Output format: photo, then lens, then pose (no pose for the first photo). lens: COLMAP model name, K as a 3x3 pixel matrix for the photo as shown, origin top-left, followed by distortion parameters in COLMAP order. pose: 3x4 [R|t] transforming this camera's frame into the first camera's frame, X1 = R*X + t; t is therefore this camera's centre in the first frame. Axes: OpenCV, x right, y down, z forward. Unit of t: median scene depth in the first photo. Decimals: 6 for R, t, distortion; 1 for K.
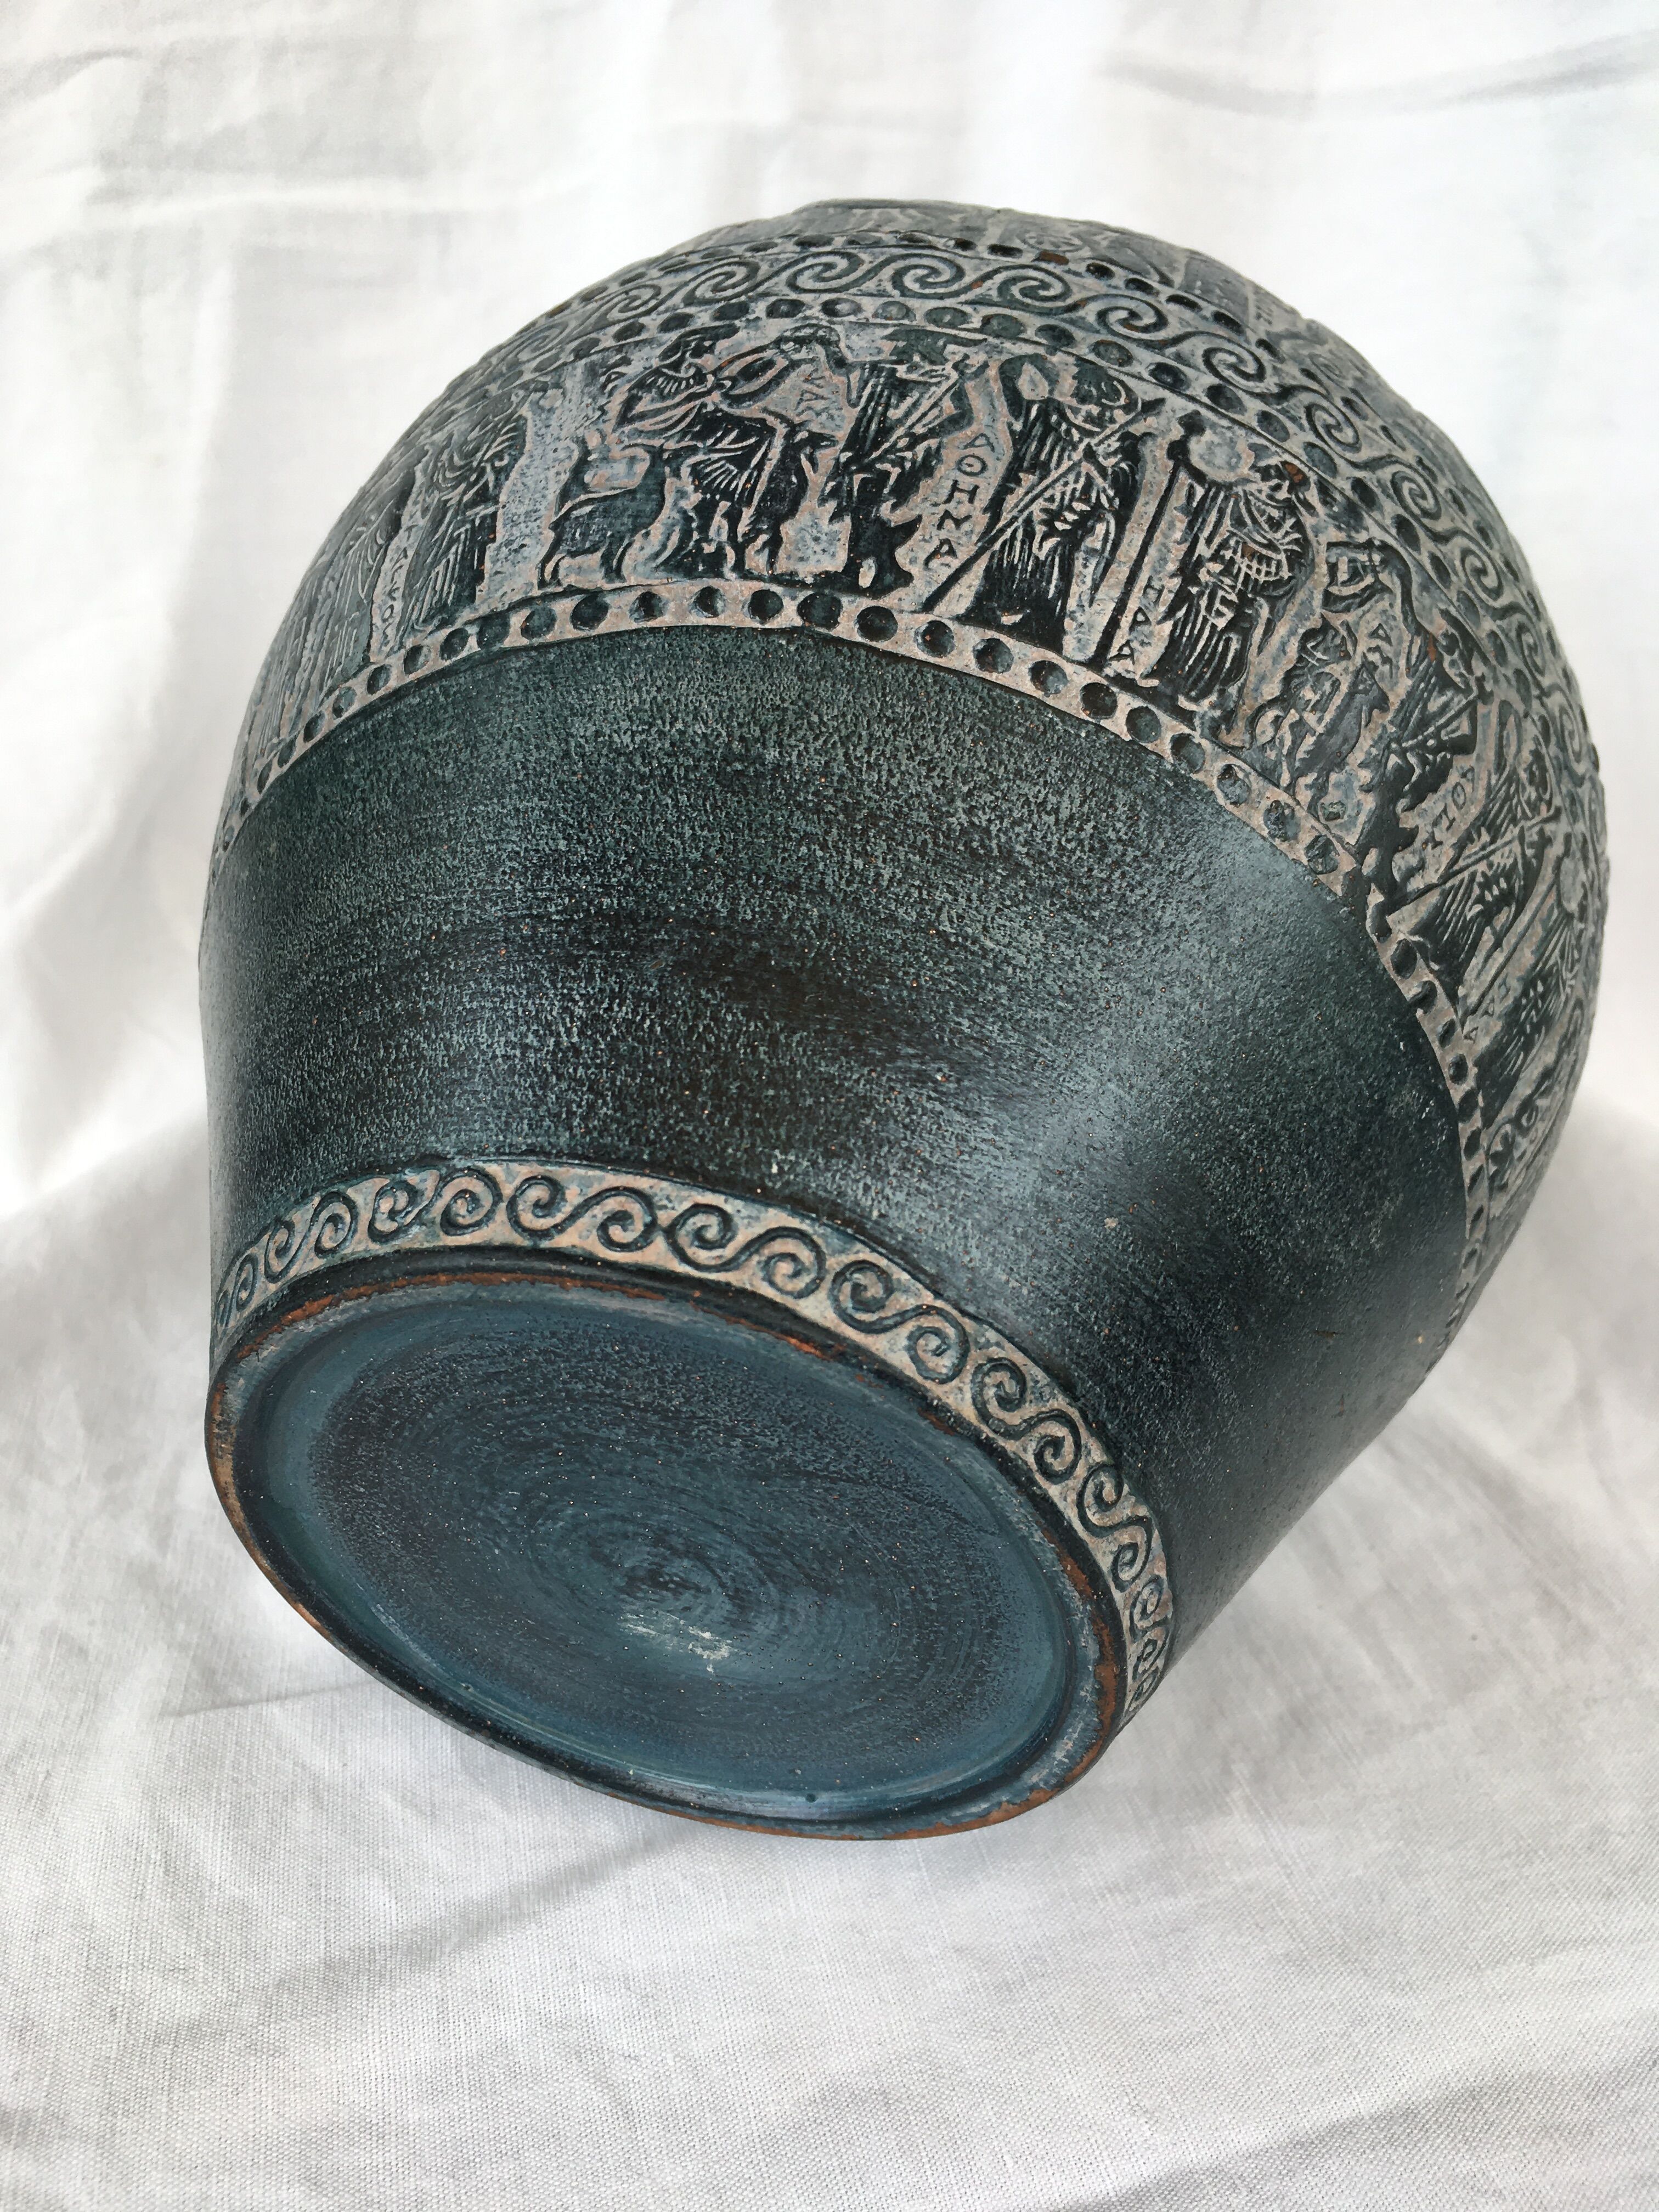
lens RADIAL K [[1988.3, 0, 829.5], [0, 1988.3, 1106.0], [0, 0, 1]] dist [0.059530, -0.125021]
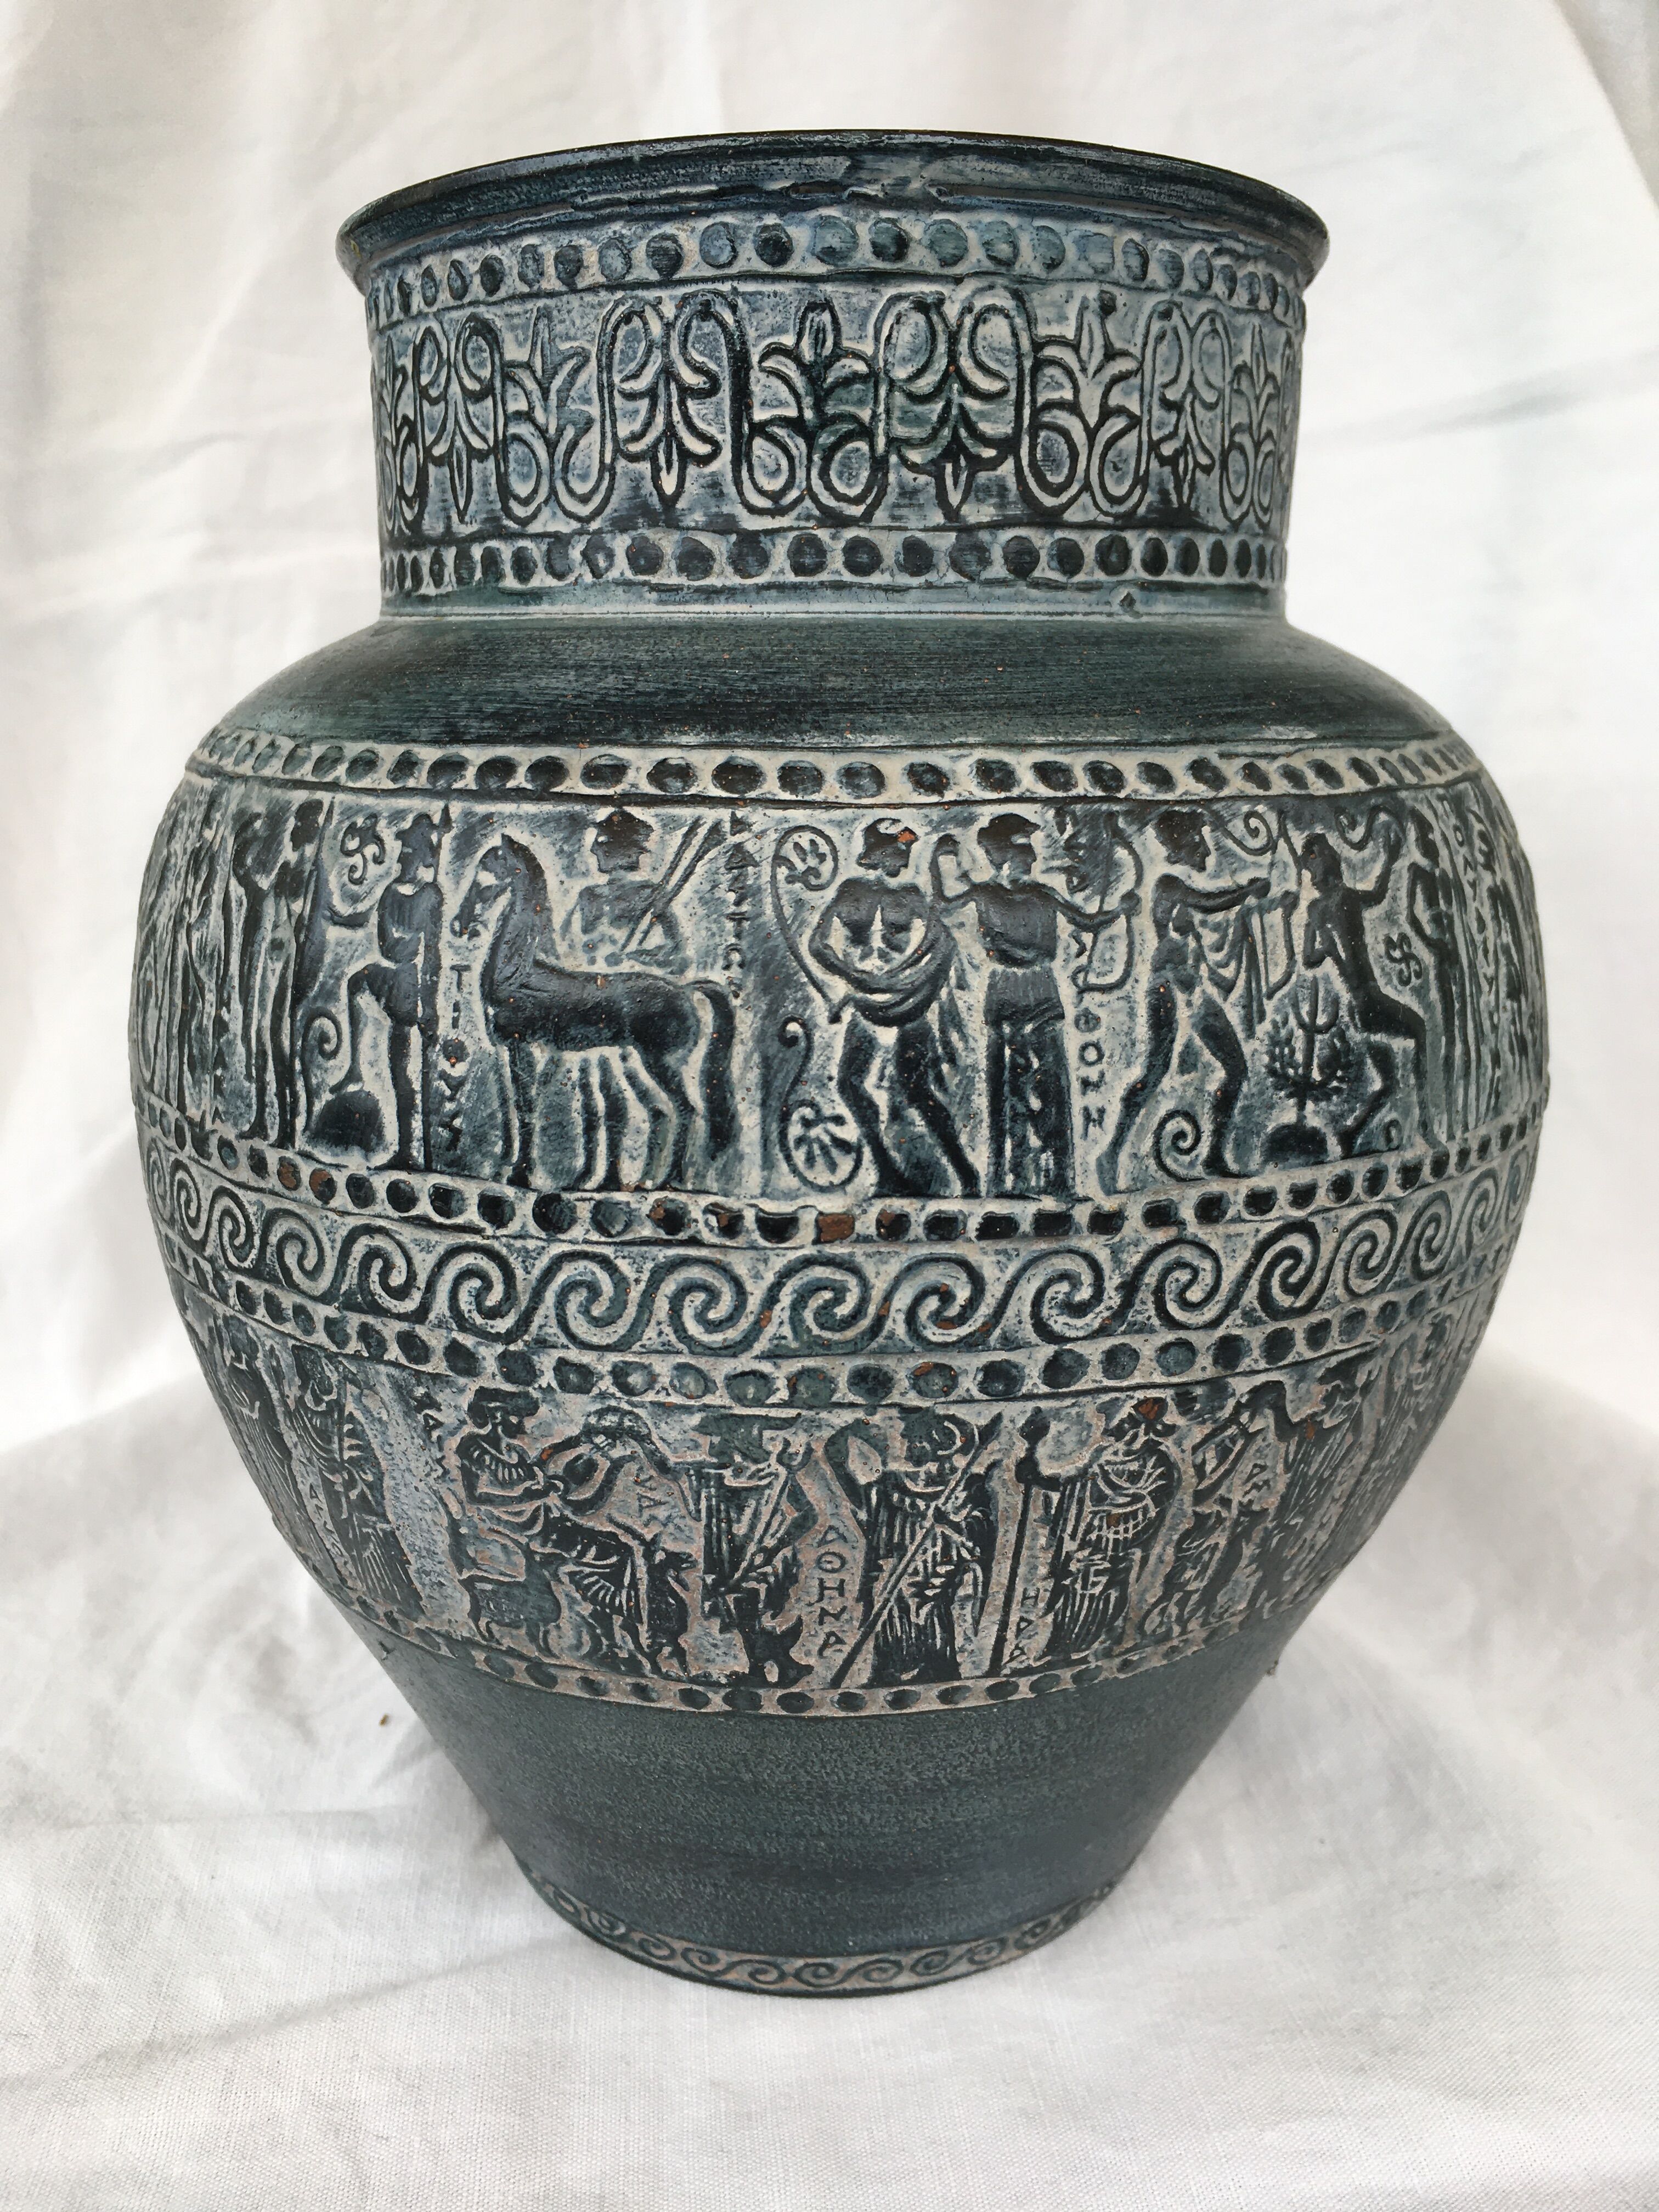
lens RADIAL K [[1931.5, 0, 829.5], [0, 1931.5, 1106.0], [0, 0, 1]] dist [0.057597, -0.010824]
pose [[0.959293, -0.201260, -0.198121, 0.311211], [0.273178, 0.483344, 0.831716, -1.247868], [-0.071631, -0.851982, 0.518648, 0.684197]]
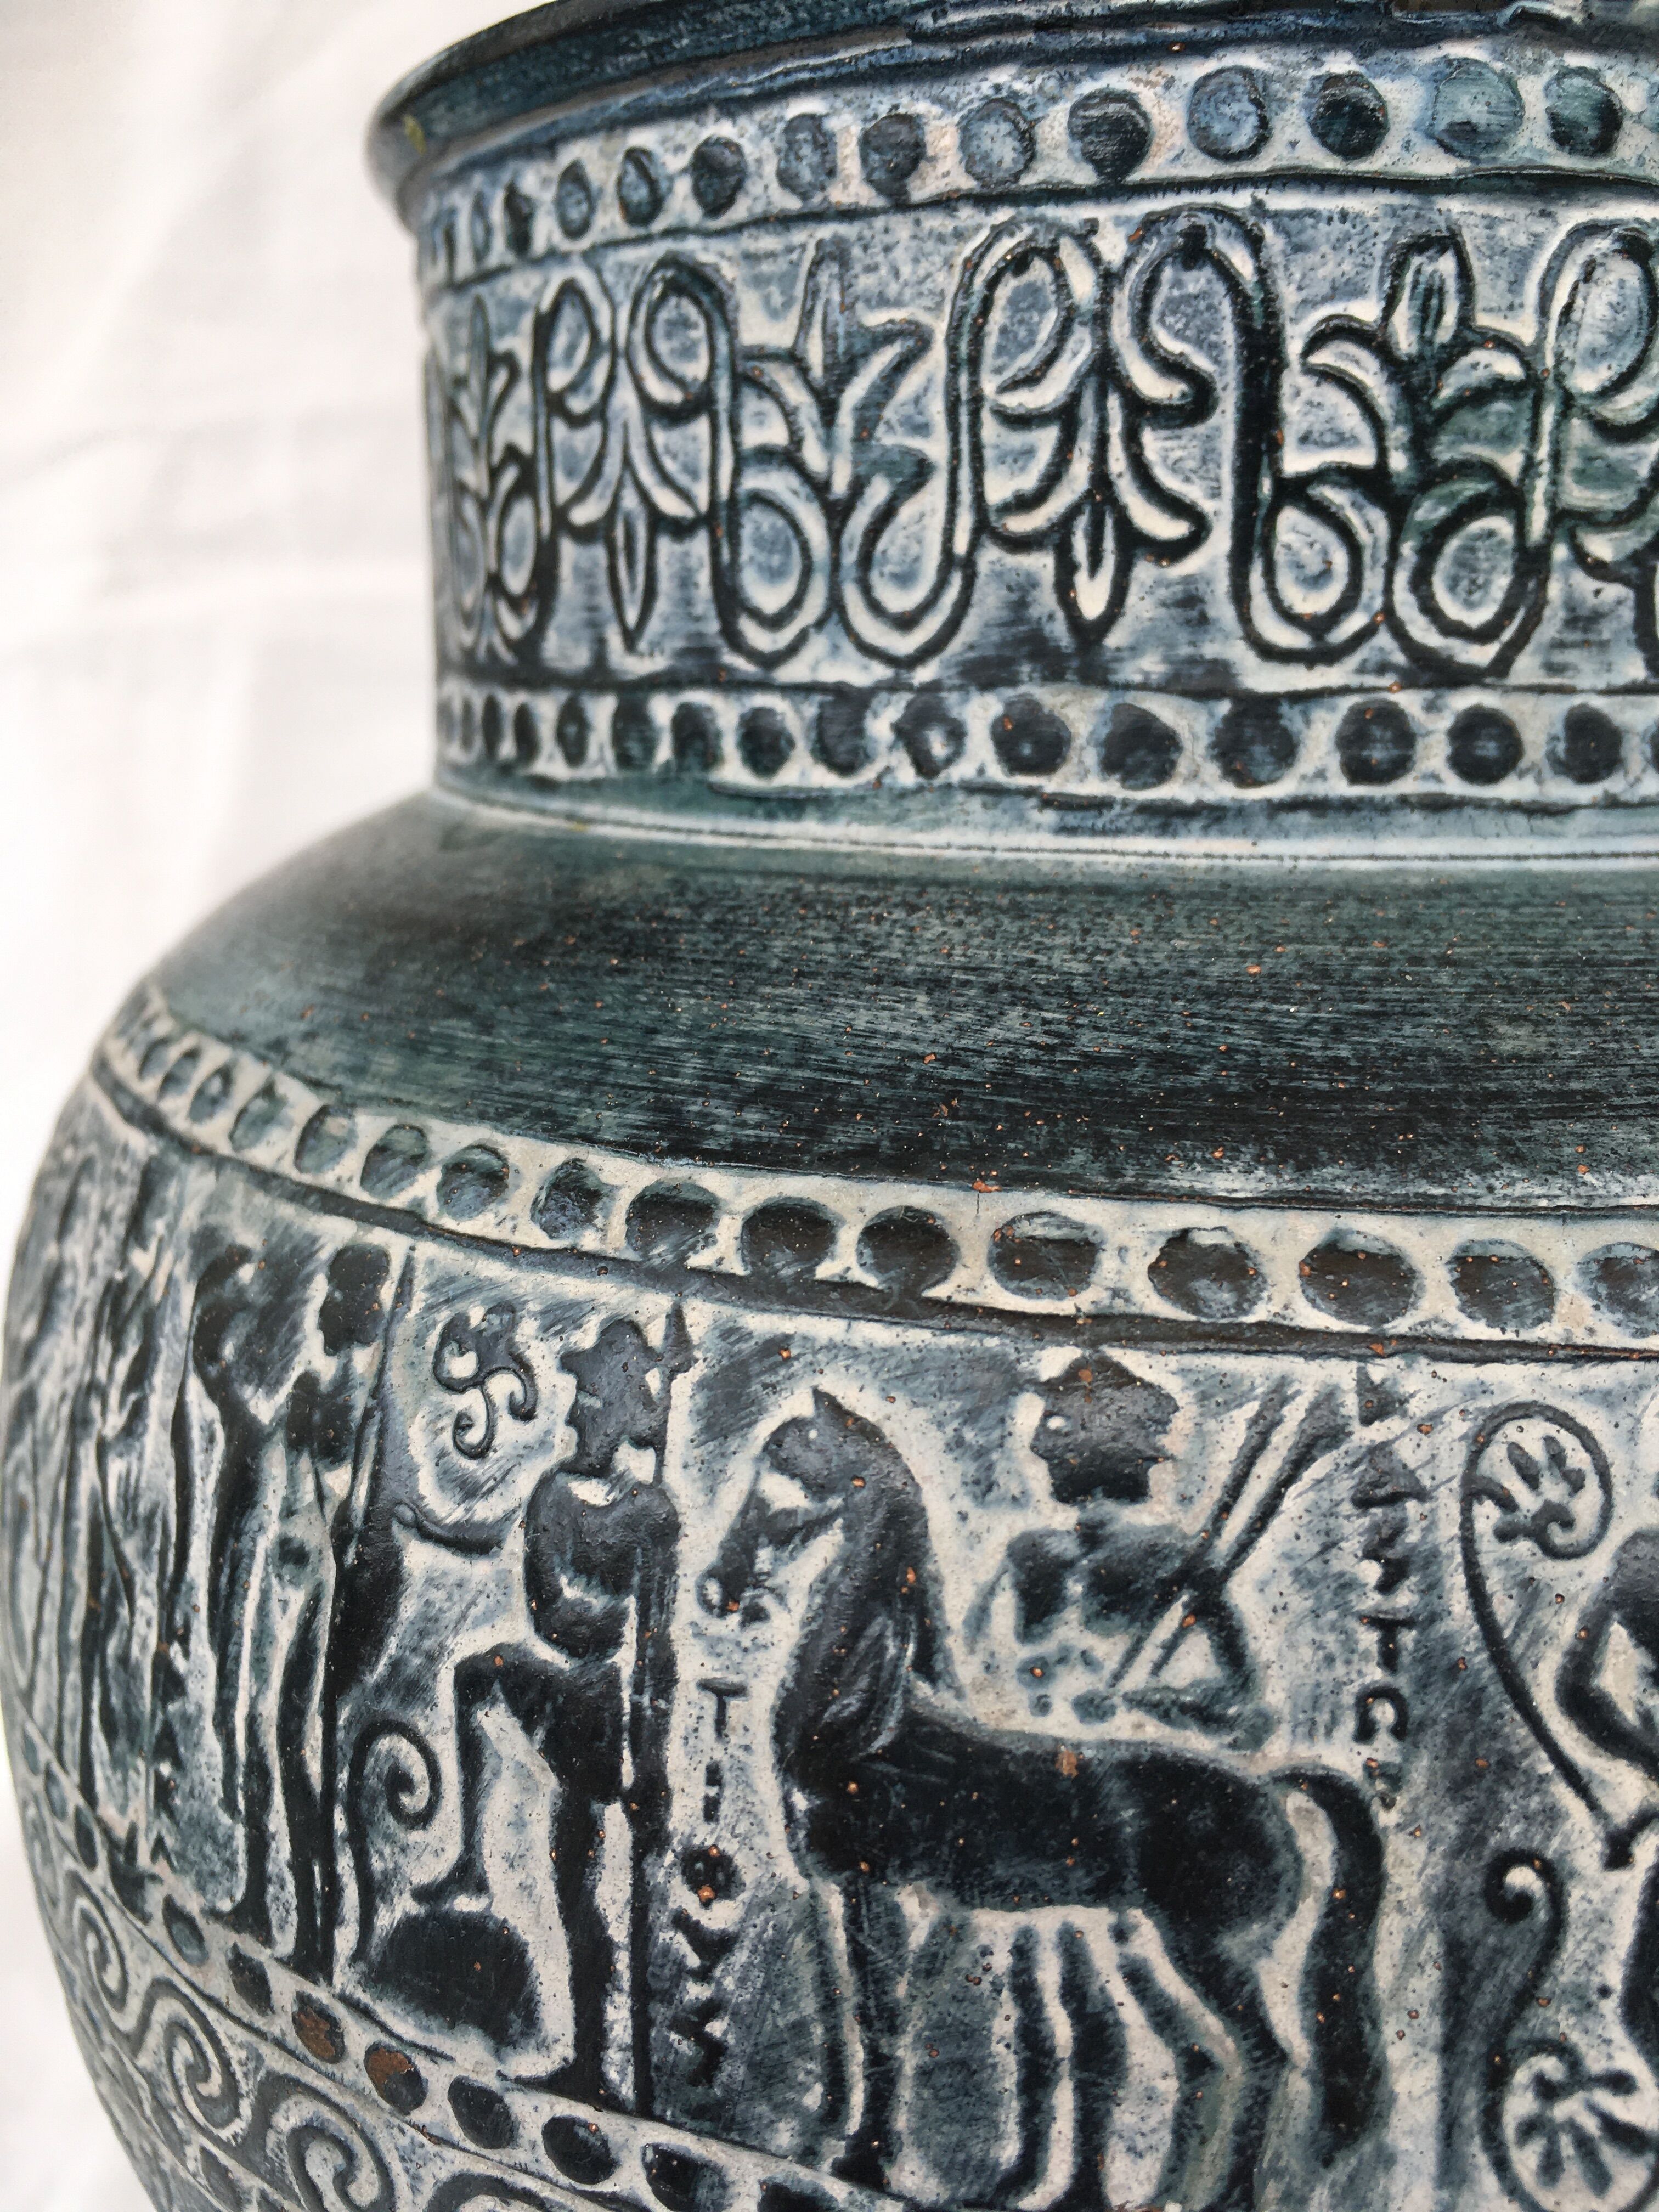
lens RADIAL K [[1988.3, 0, 829.5], [0, 1988.3, 1106.0], [0, 0, 1]] dist [0.059530, -0.125021]
pose [[0.966758, -0.205051, -0.152753, 0.082227], [0.235185, 0.478675, 0.845907, -0.972594], [-0.100335, -0.853712, 0.510987, 1.124253]]
